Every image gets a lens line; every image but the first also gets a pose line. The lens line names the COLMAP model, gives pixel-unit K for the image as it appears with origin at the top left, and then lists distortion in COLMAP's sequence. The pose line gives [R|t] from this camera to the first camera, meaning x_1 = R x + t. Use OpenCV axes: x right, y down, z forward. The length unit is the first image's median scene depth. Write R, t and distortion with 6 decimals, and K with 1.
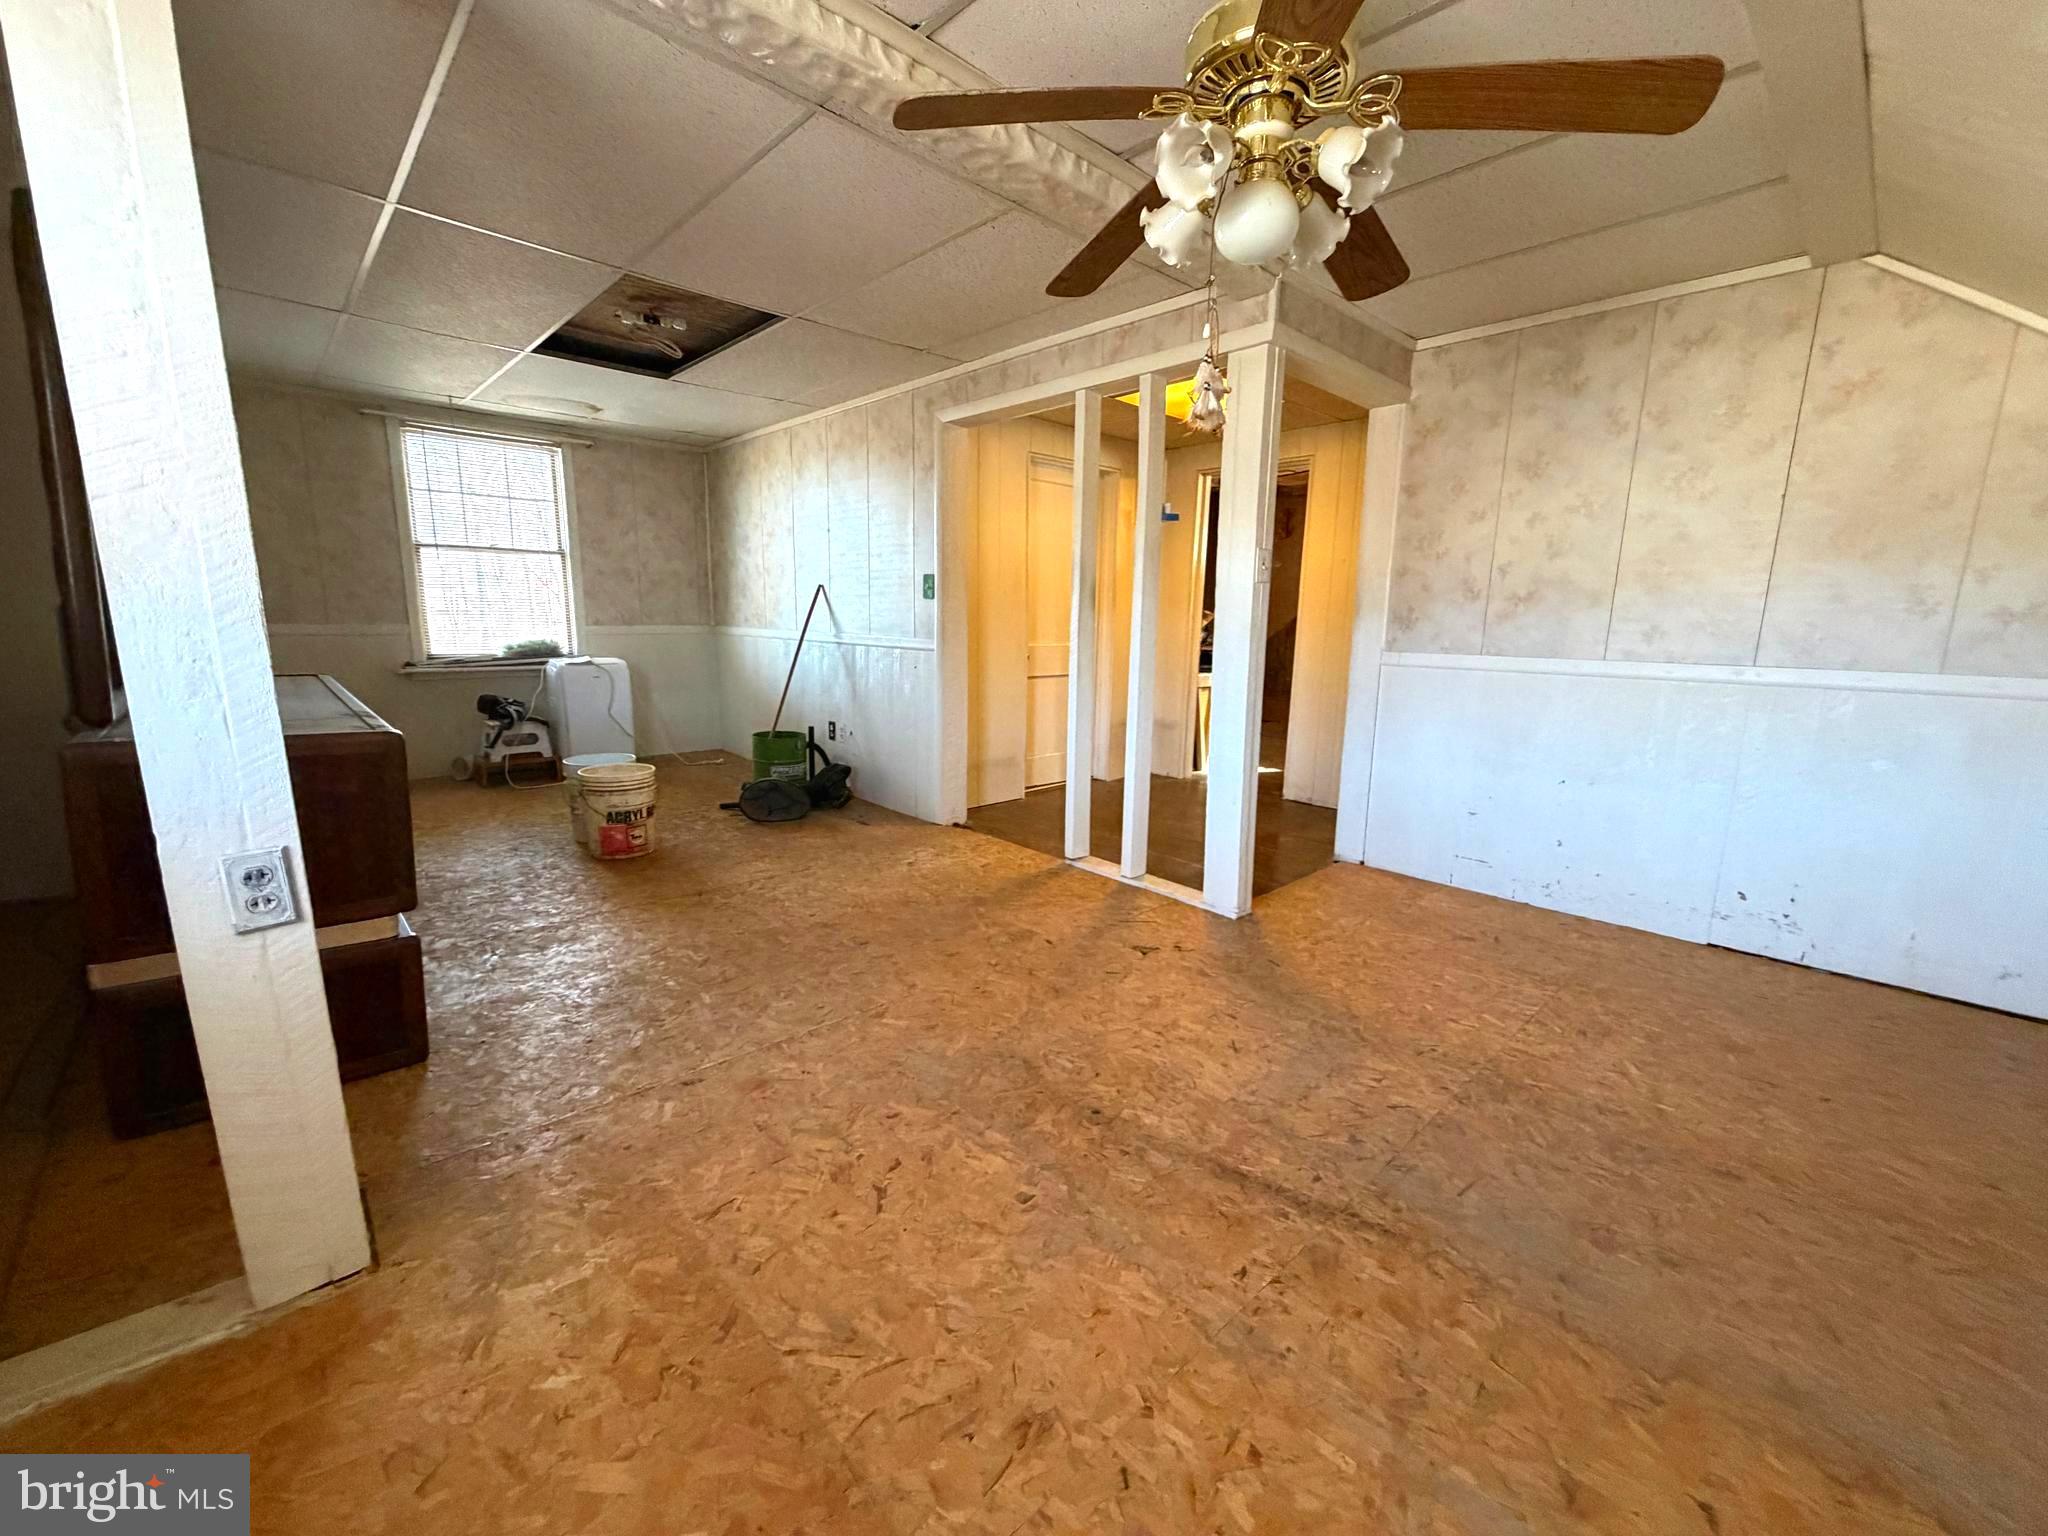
lens RADIAL K [[813.2, 0, 1016.5], [0, 813.2, 763.1], [0, 0, 1]] dist [-0.000093, 0.000191]
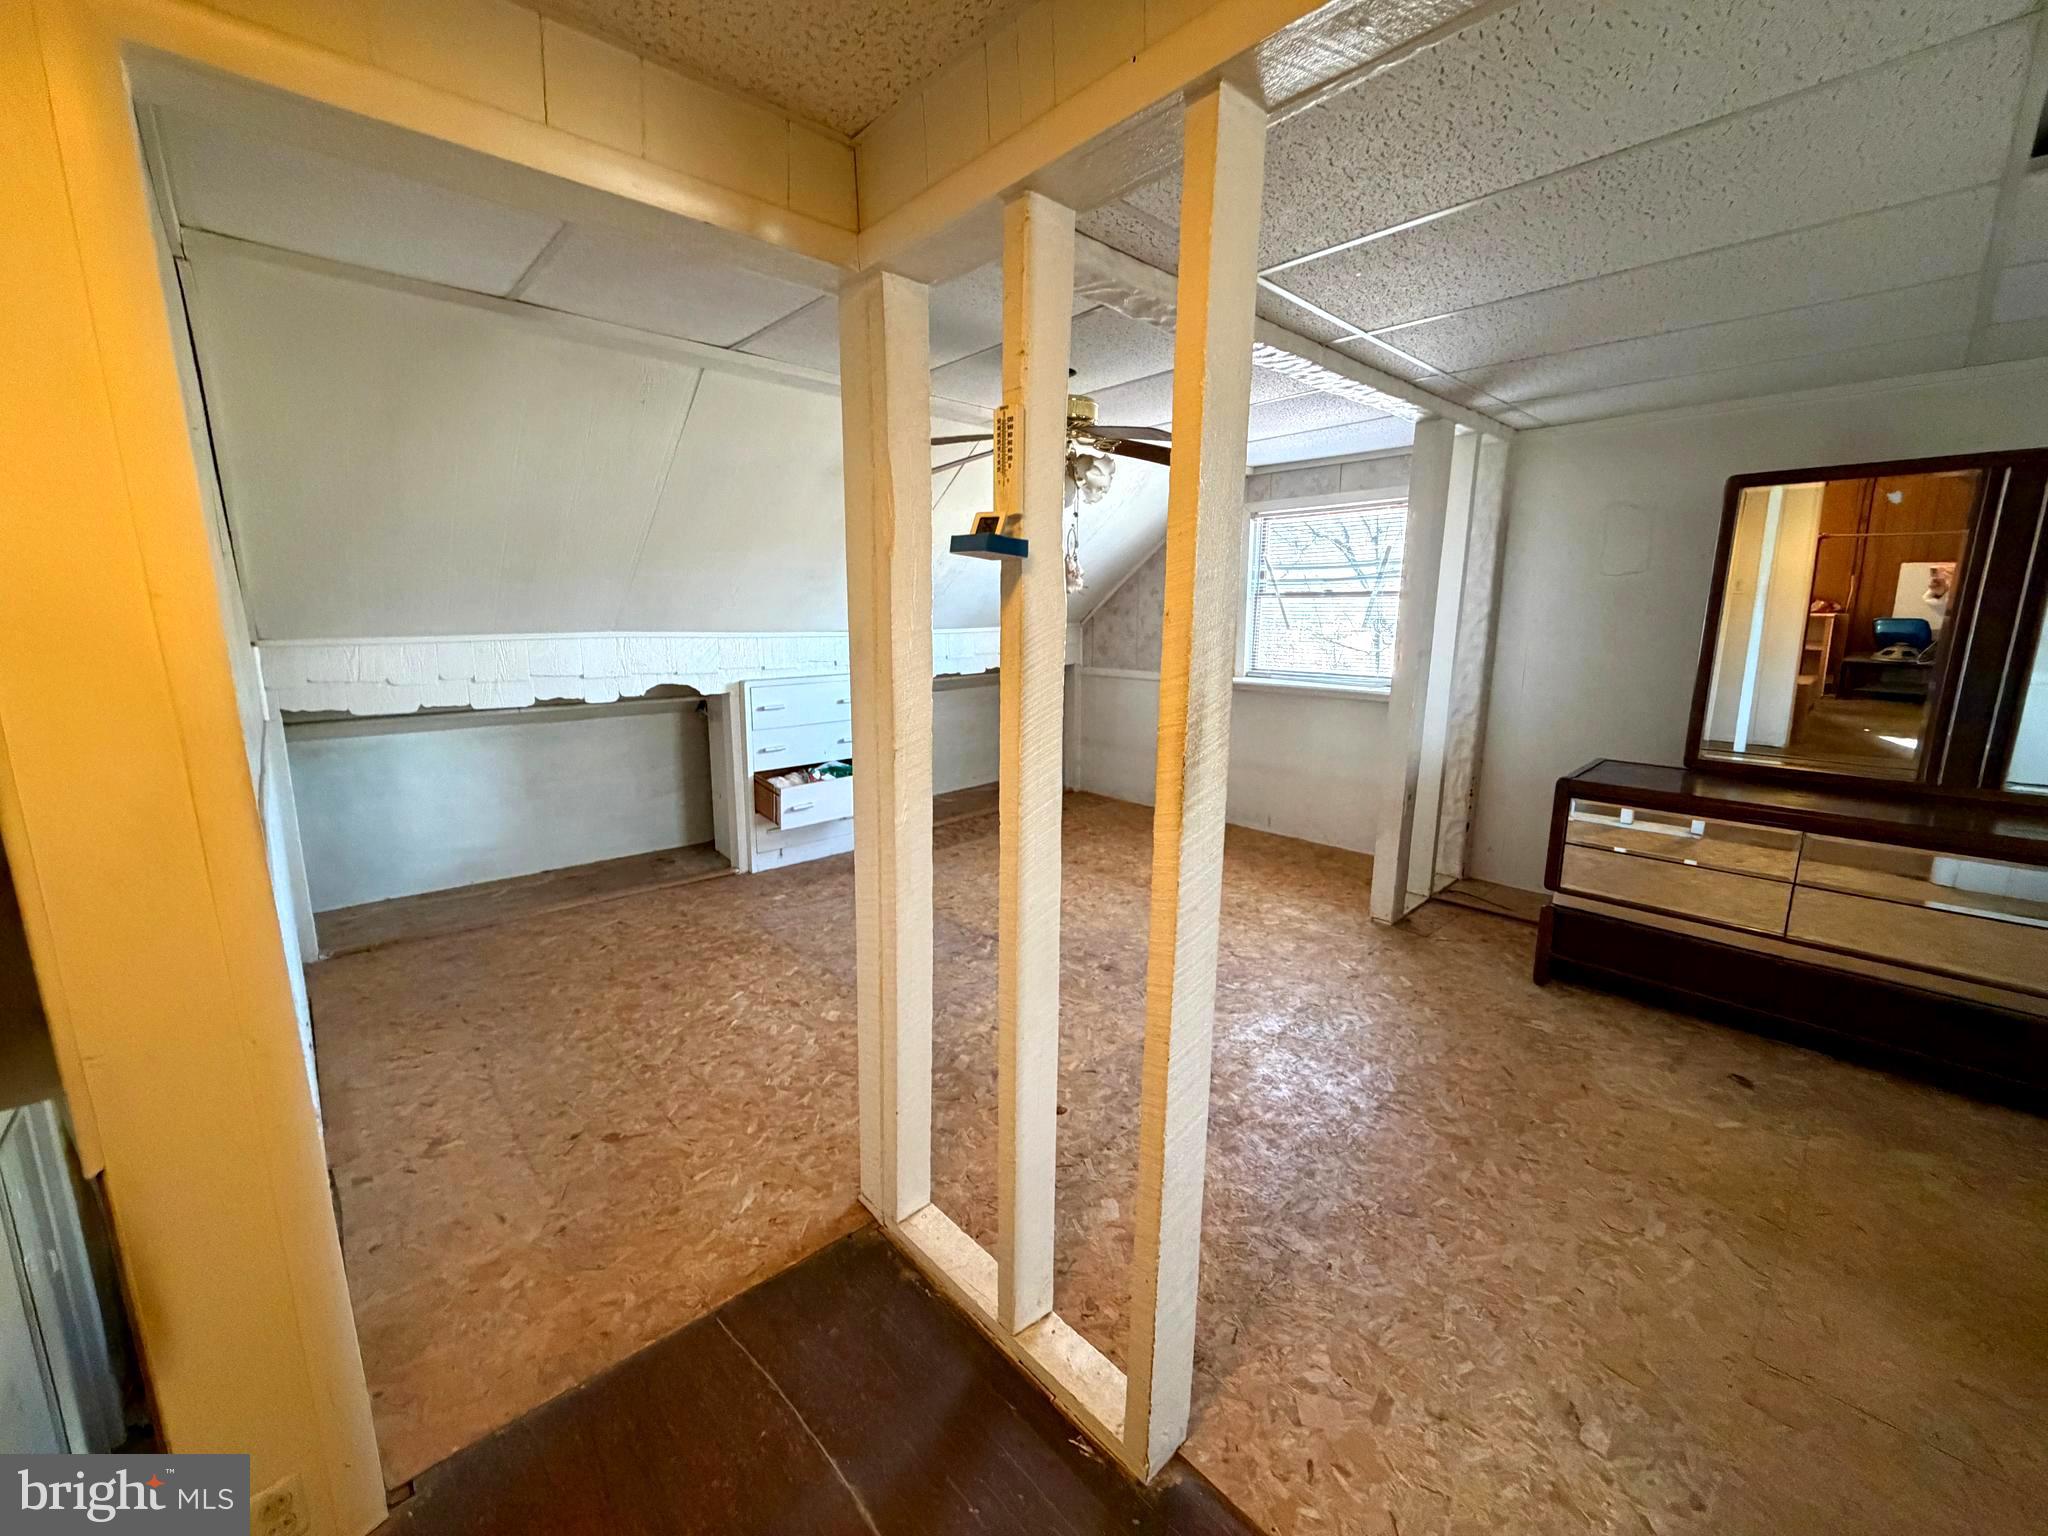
lens RADIAL K [[813.2, 0, 1023.9], [0, 813.2, 771.0], [0, 0, 1]] dist [-0.000093, 0.000191]
pose [[-0.999686, -0.023041, 0.009817, 0.133537], [-0.018036, 0.934259, 0.356140, -0.291252], [-0.017377, 0.355851, -0.934381, 1.210580]]
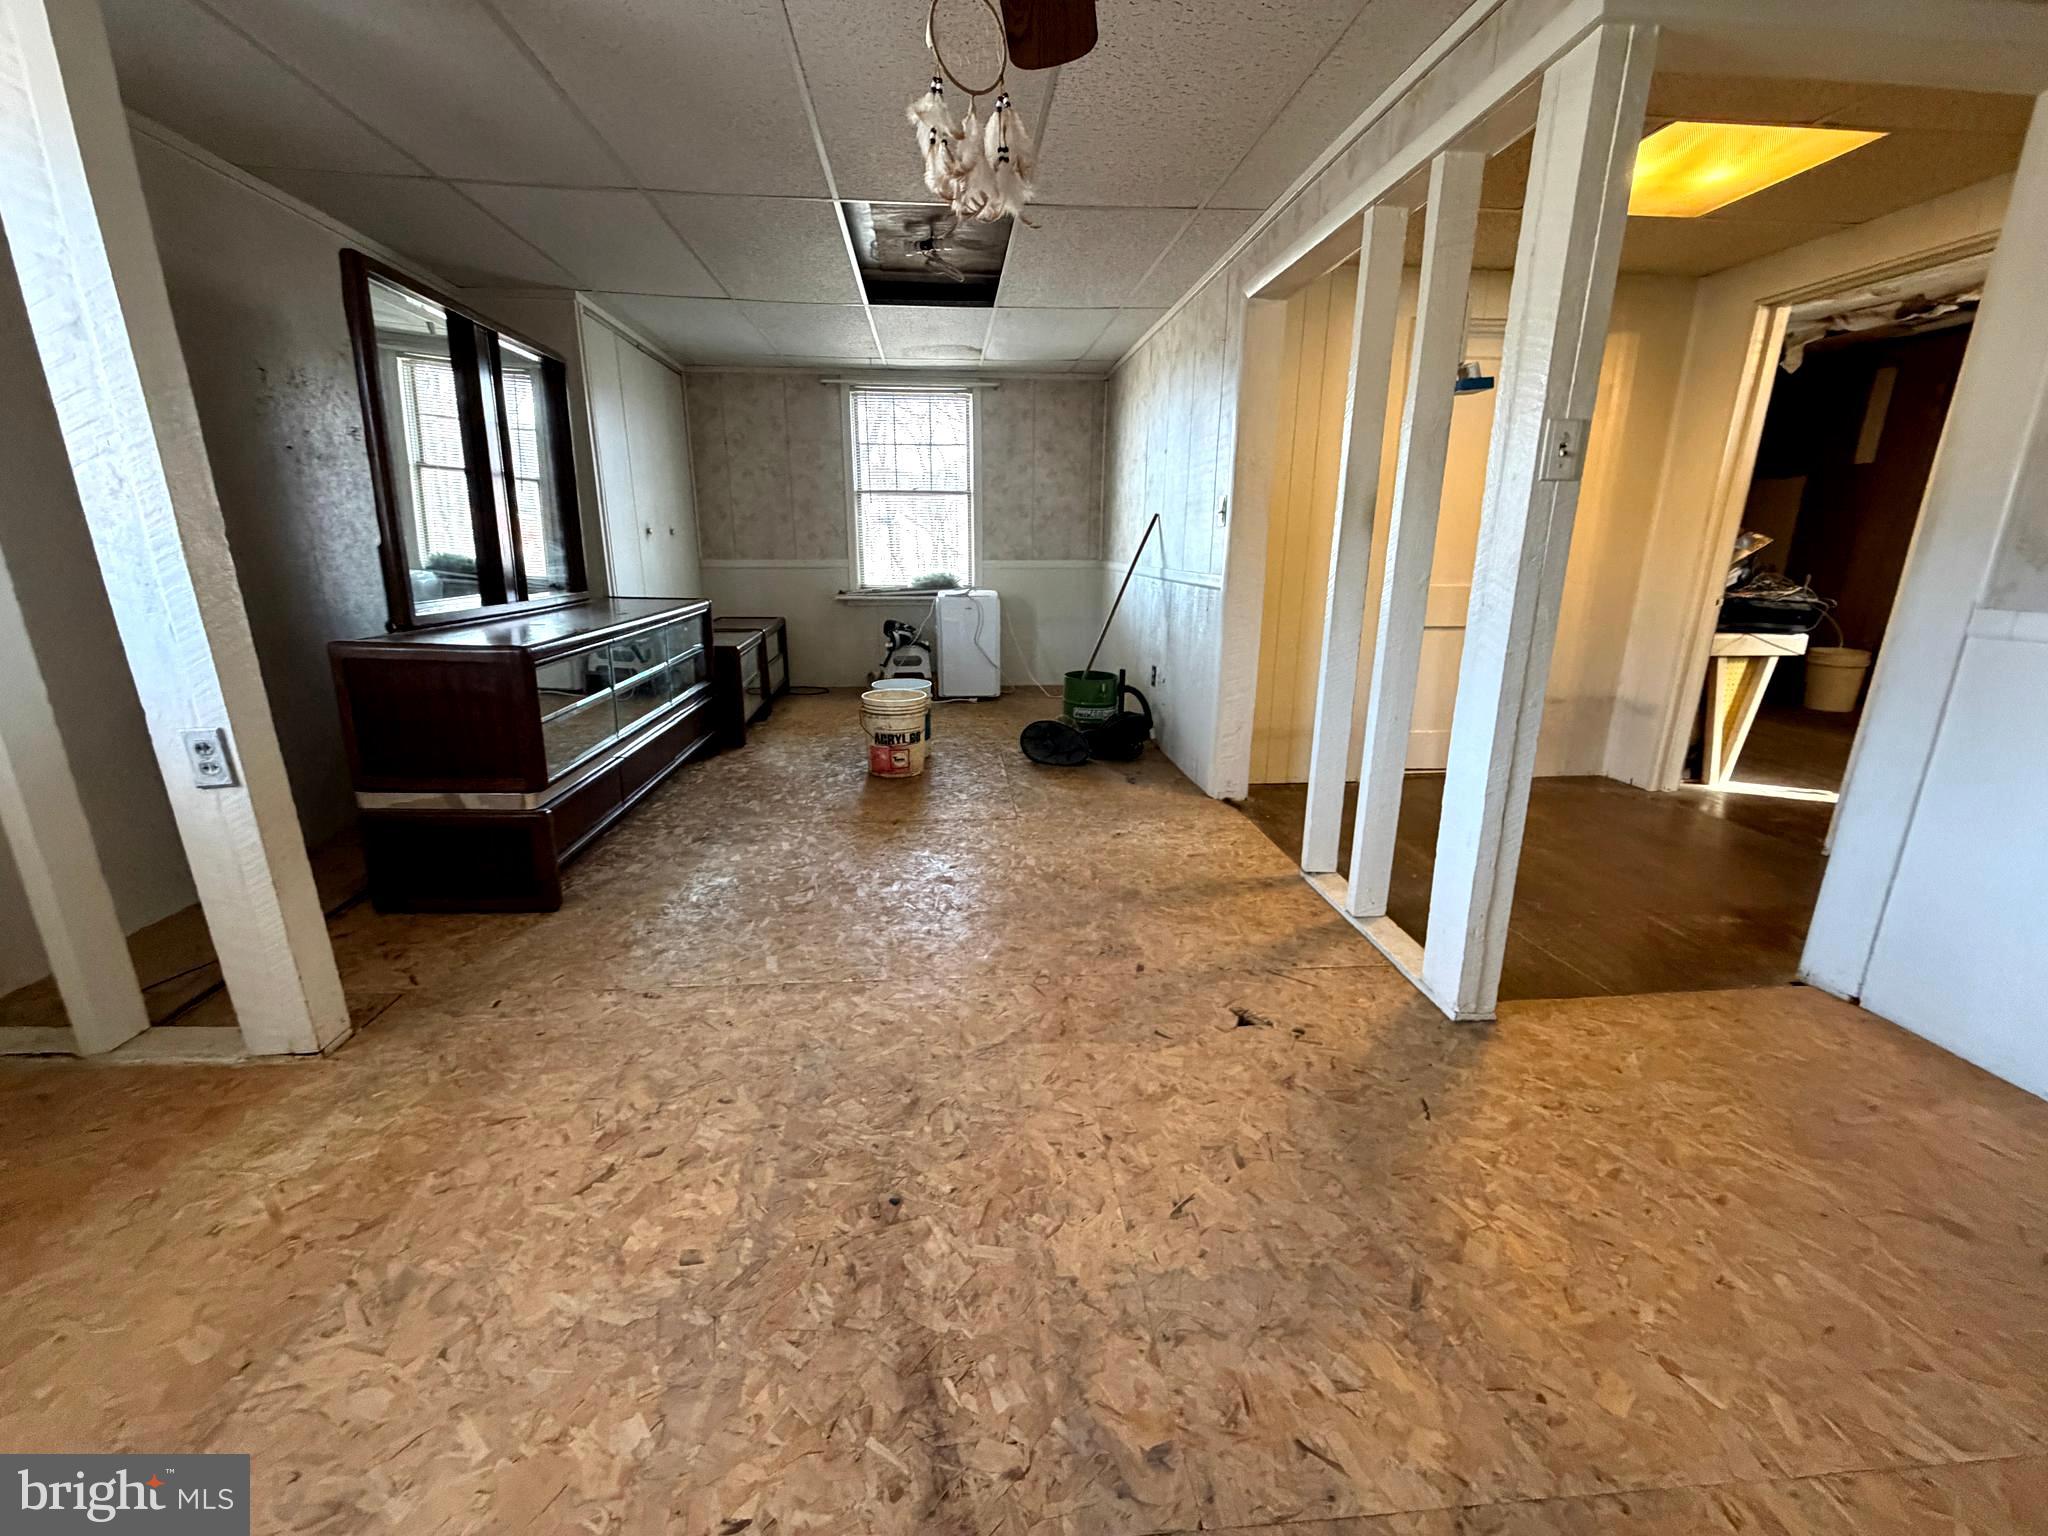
lens RADIAL K [[813.2, 0, 1014.8], [0, 813.2, 762.5], [0, 0, 1]] dist [-0.000093, 0.000191]
pose [[0.786667, 0.147092, -0.599600, 0.284075], [-0.101373, 0.988796, 0.109569, -0.036550], [0.608999, -0.025411, 0.792764, 0.229016]]
